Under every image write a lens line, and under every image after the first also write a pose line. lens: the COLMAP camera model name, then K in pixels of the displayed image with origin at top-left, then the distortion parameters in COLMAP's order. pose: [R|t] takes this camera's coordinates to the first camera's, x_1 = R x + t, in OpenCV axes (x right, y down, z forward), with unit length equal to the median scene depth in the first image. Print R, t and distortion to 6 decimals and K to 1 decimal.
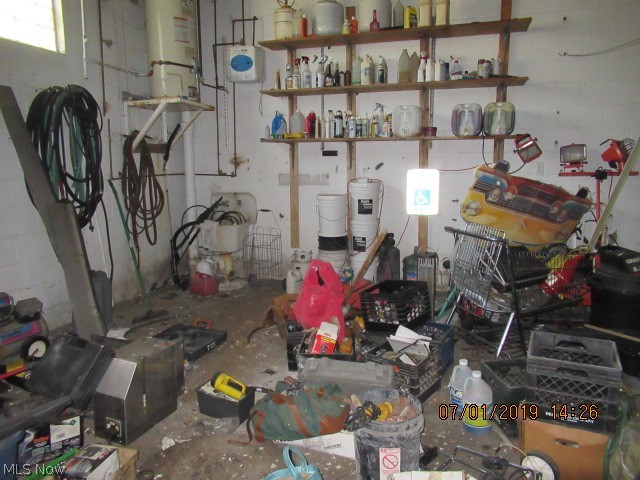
lens RADIAL K [[477.9, 0, 319.1], [0, 477.9, 239.0], [0, 0, 1]] dist [-0.010047, 0.009023]
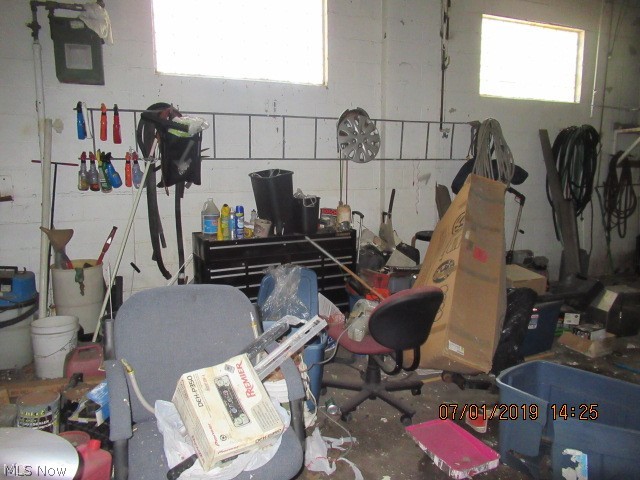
lens RADIAL K [[477.9, 0, 318.9], [0, 477.9, 237.6], [0, 0, 1]] dist [-0.010047, 0.009023]
pose [[0.649774, 0.107146, -0.752538, 0.099433], [-0.124403, 0.991657, 0.033777, 0.075664], [0.749879, 0.071671, 0.657682, -0.509699]]
